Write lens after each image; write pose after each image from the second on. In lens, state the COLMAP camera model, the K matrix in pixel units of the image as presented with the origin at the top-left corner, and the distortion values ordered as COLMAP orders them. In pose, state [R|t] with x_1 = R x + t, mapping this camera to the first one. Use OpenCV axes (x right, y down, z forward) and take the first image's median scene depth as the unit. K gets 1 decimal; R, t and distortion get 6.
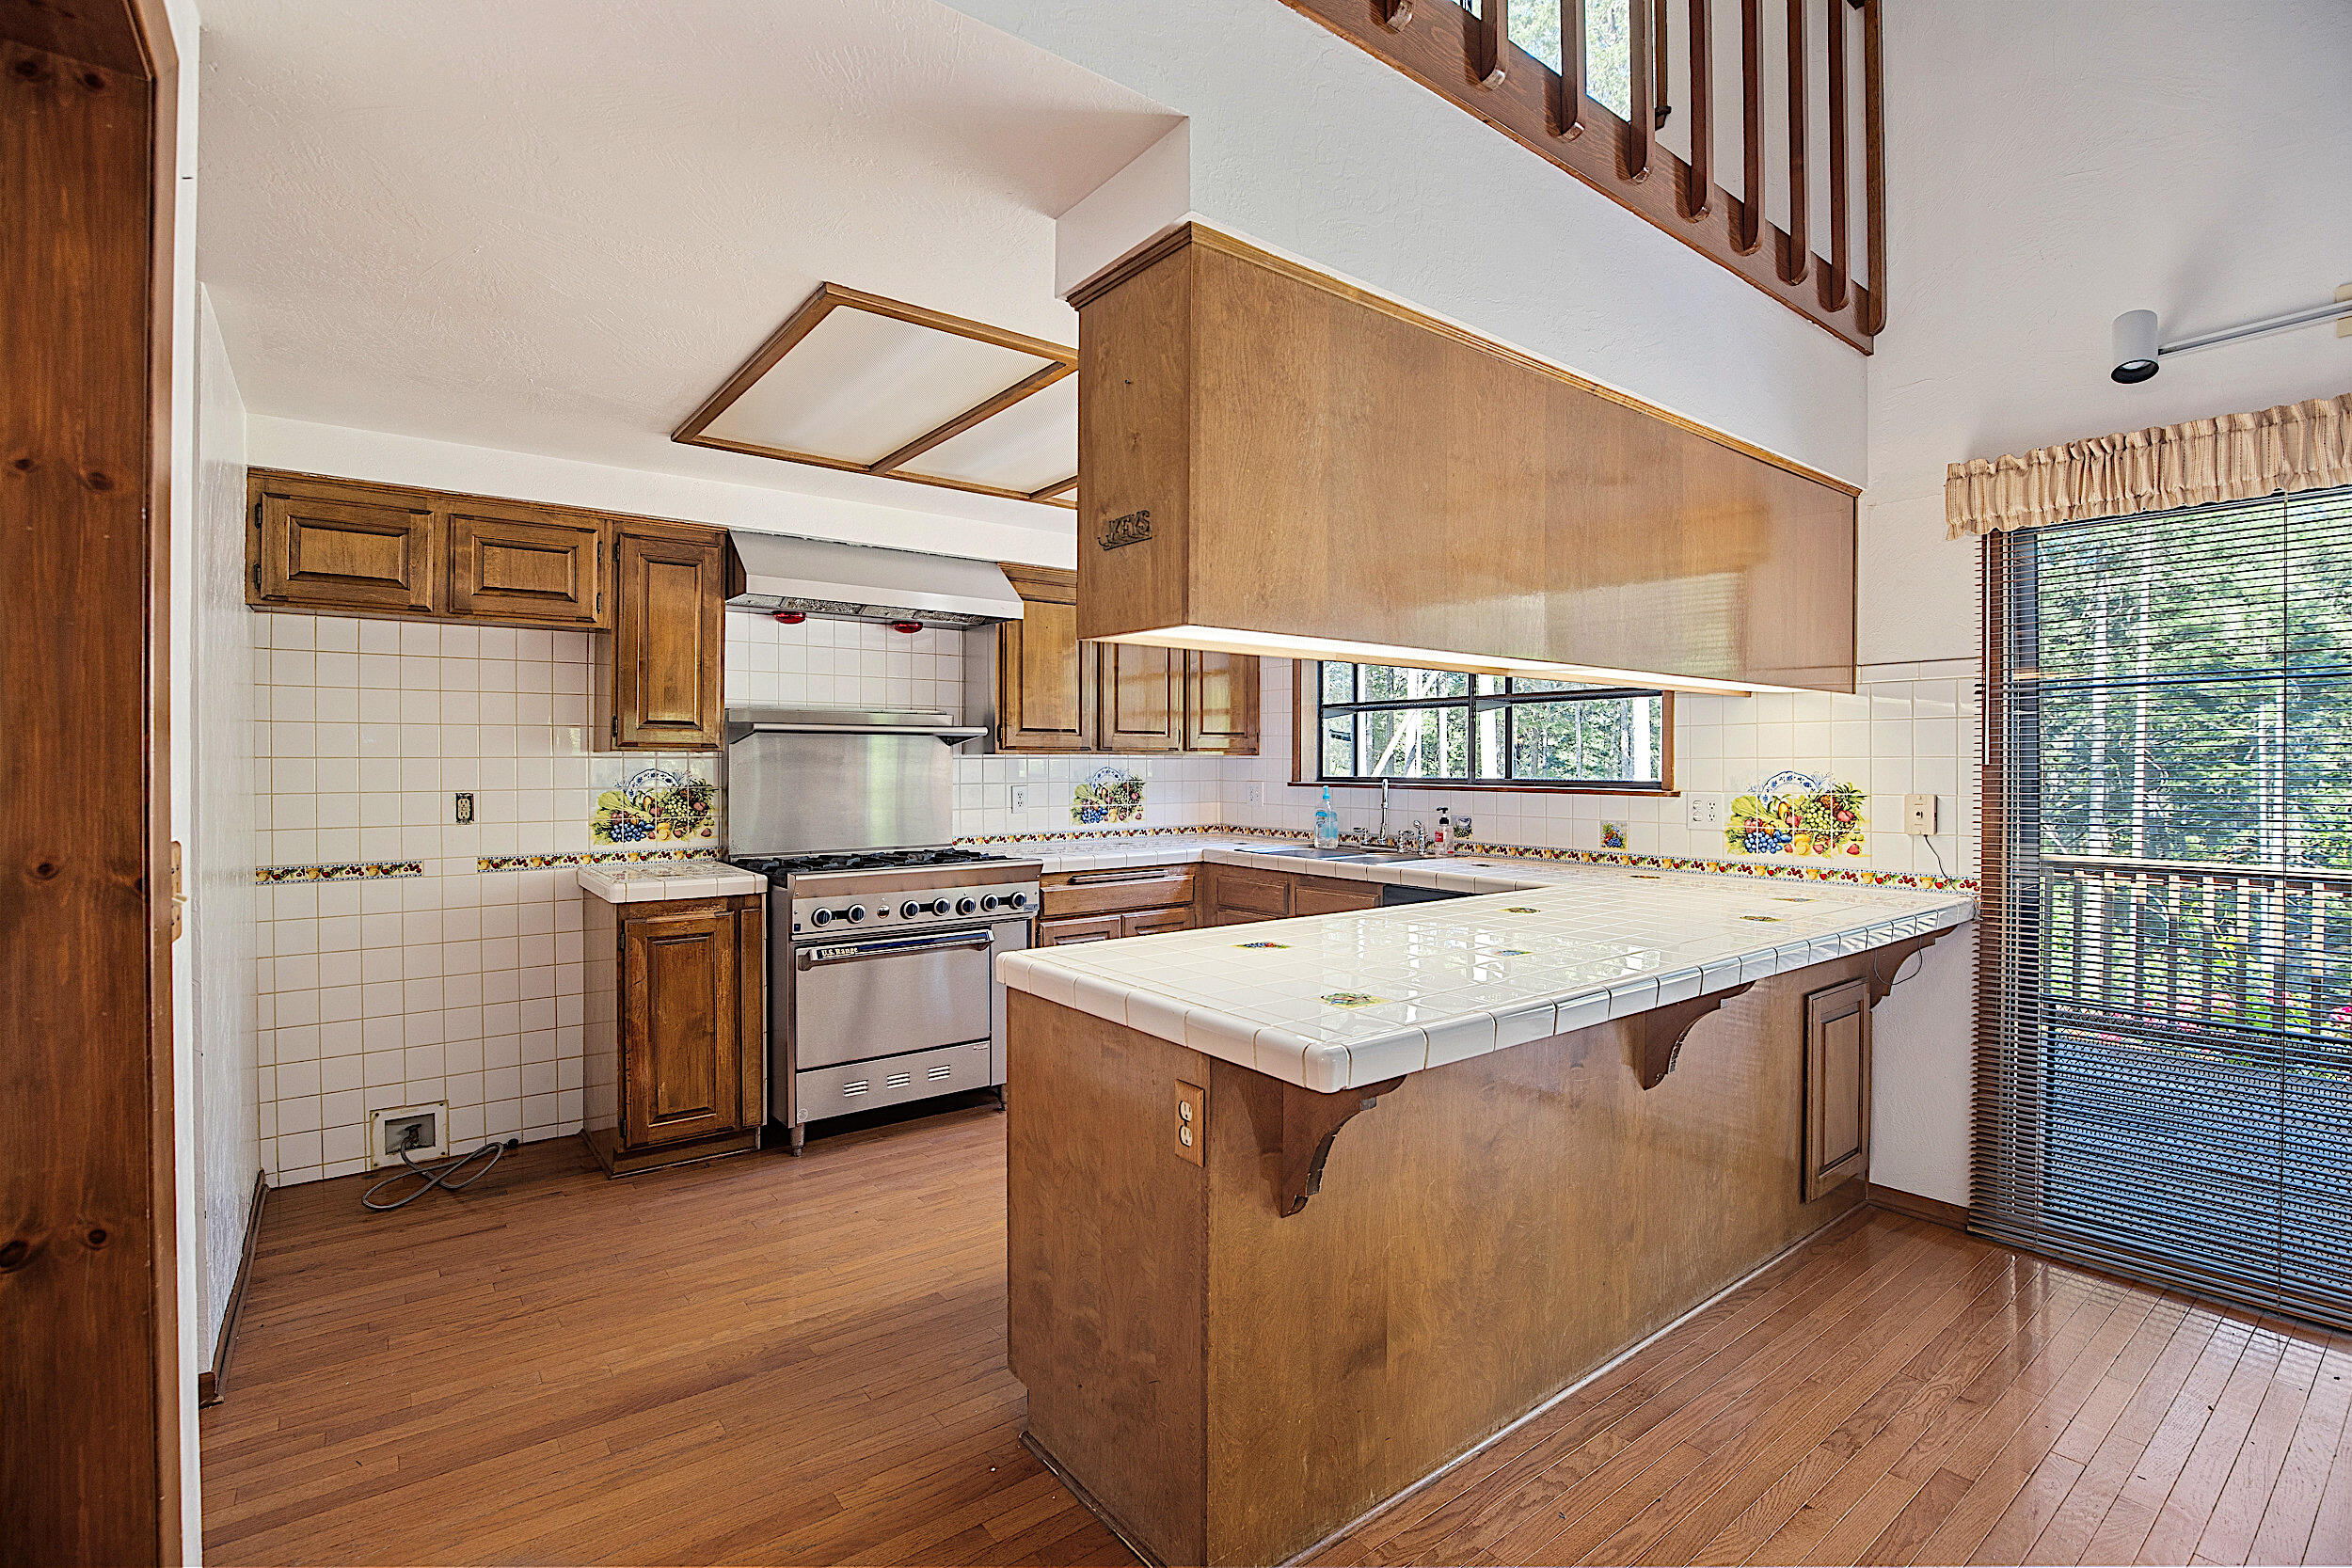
lens RADIAL K [[1088.9, 0, 1172.2], [0, 1088.9, 762.9], [0, 0, 1]] dist [-0.031448, 0.006751]
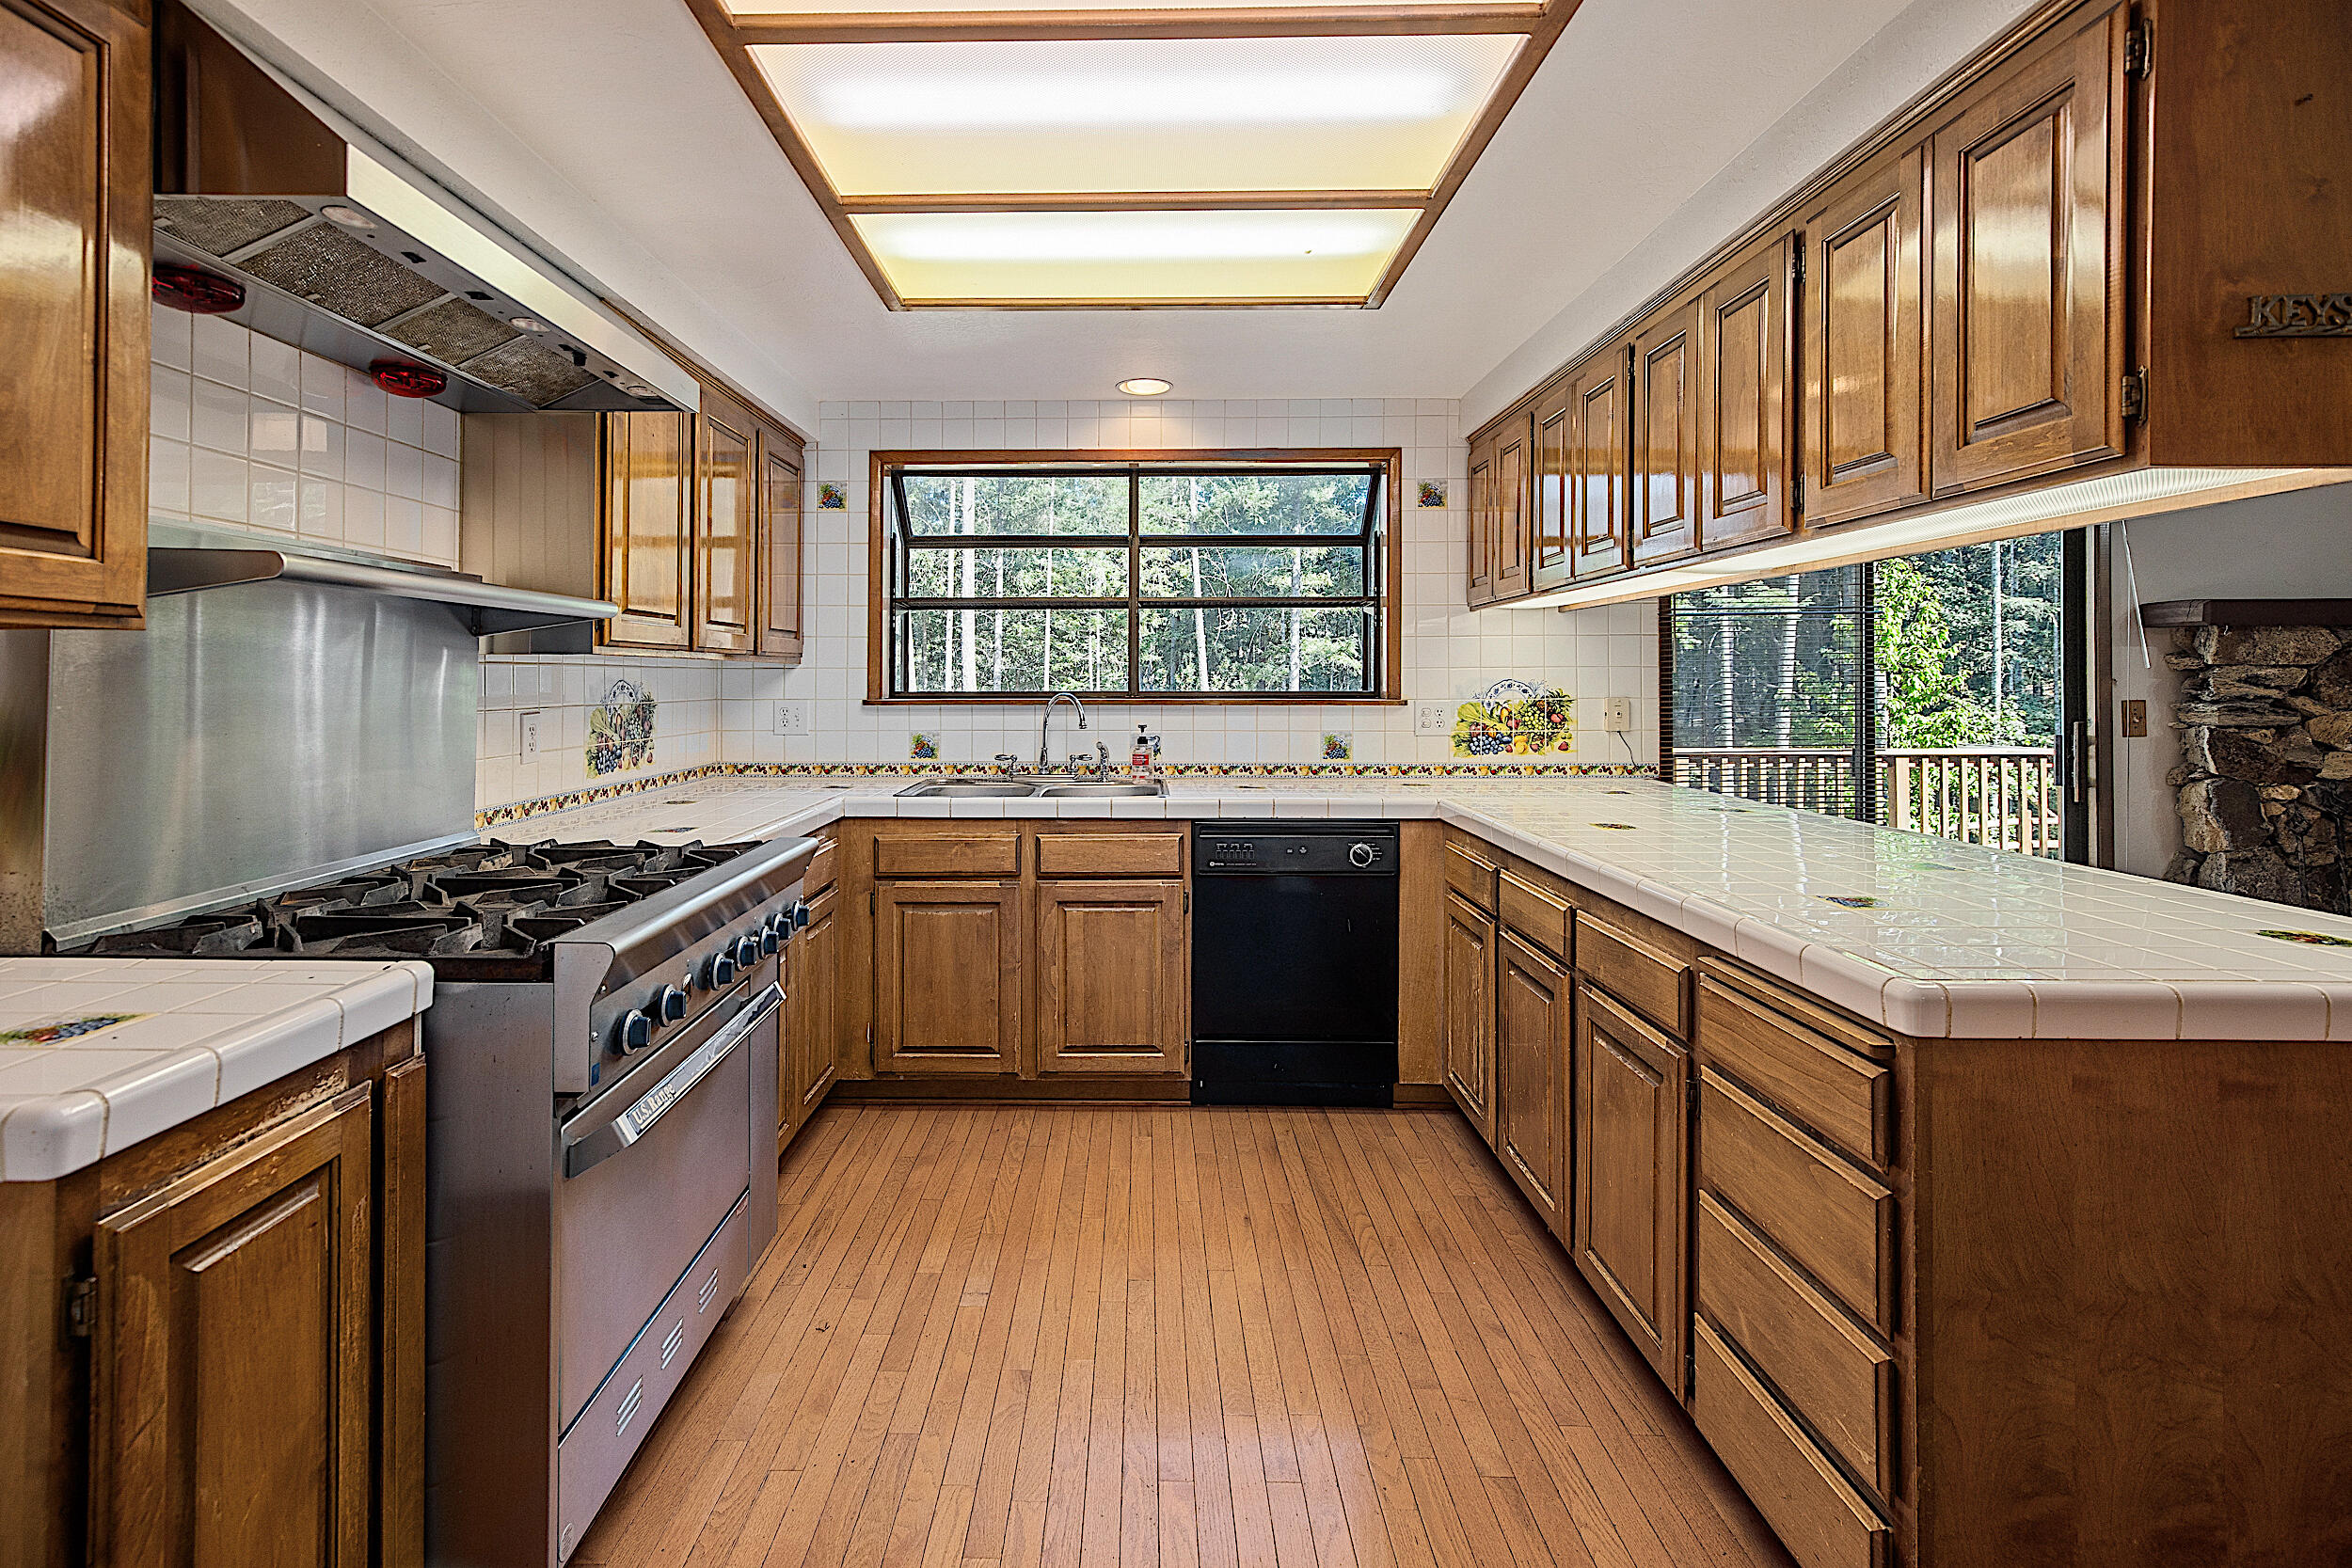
lens RADIAL K [[1088.9, 0, 1026.3], [0, 1088.9, 673.5], [0, 0, 1]] dist [-0.031448, 0.006751]
pose [[0.651066, 0.001901, 0.759019, -0.569770], [0.003501, 0.999979, -0.005508, 0.006133], [-0.759013, 0.006243, 0.651046, 0.632228]]
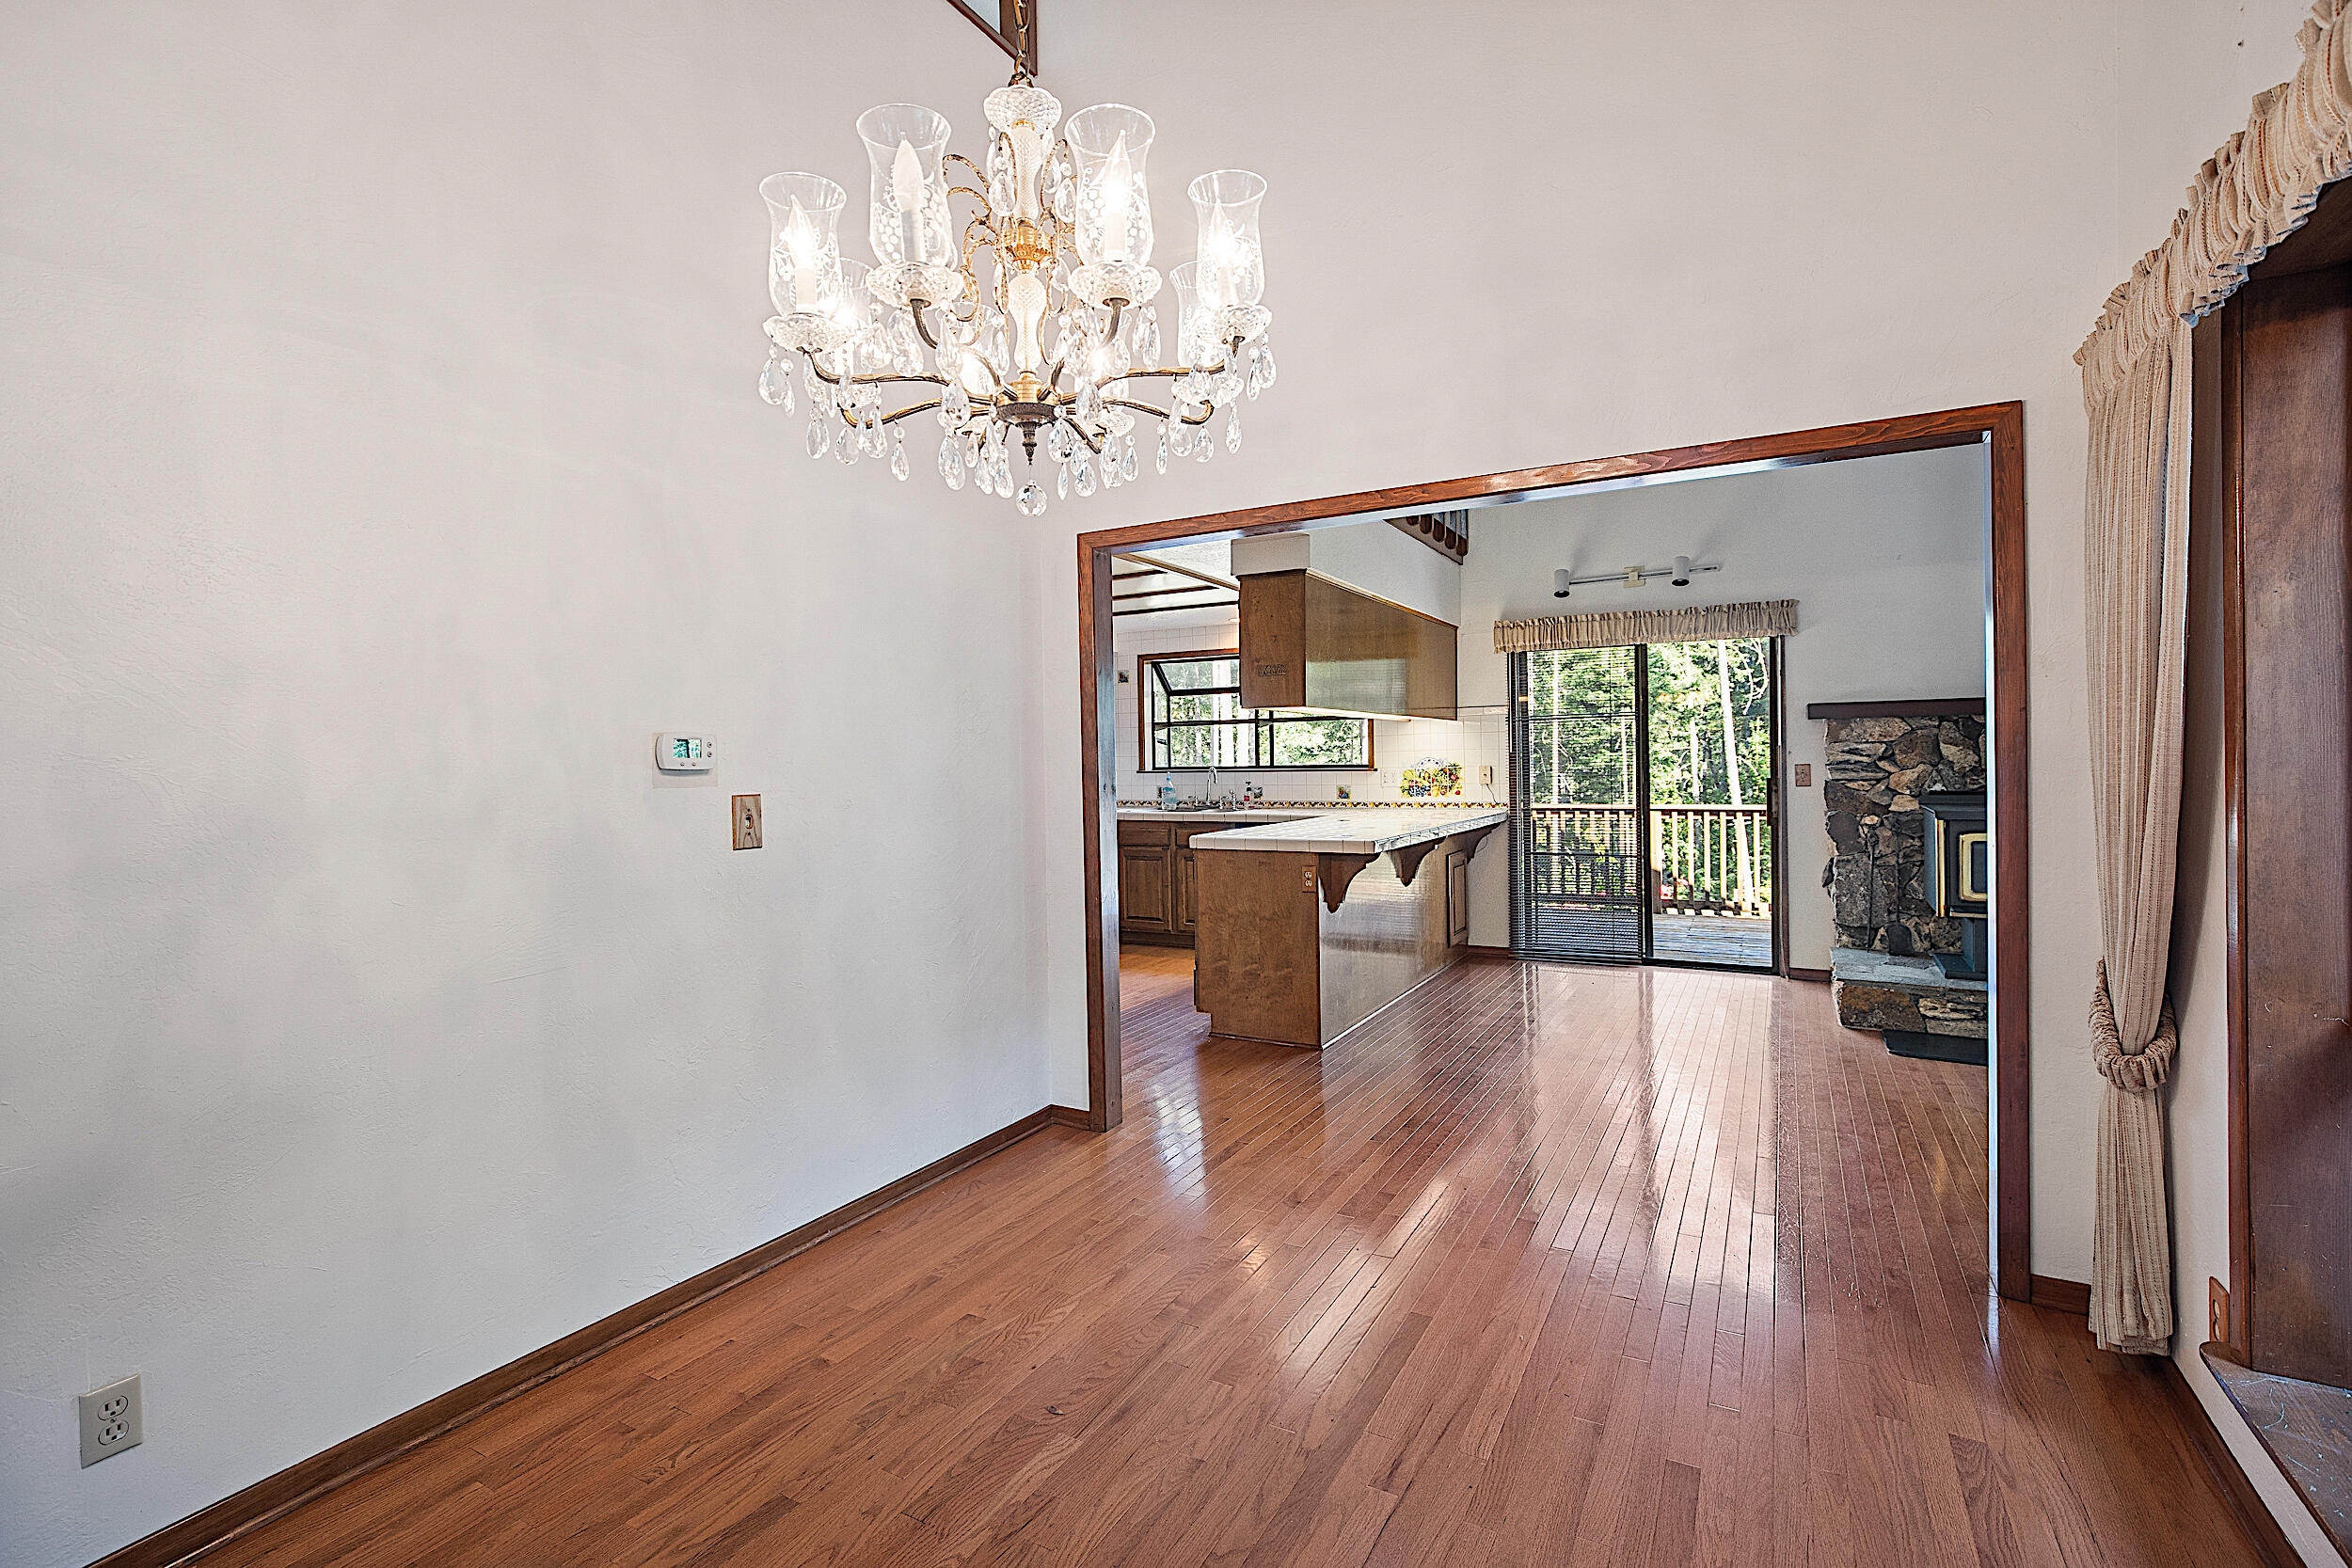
lens RADIAL K [[1088.9, 0, 1156.8], [0, 1088.9, 769.5], [0, 0, 1]] dist [-0.031448, 0.006751]
pose [[0.926120, -0.021545, 0.376612, -0.691711], [0.019855, 0.999768, 0.008371, 0.003555], [-0.376705, -0.000275, 0.926333, -0.734776]]
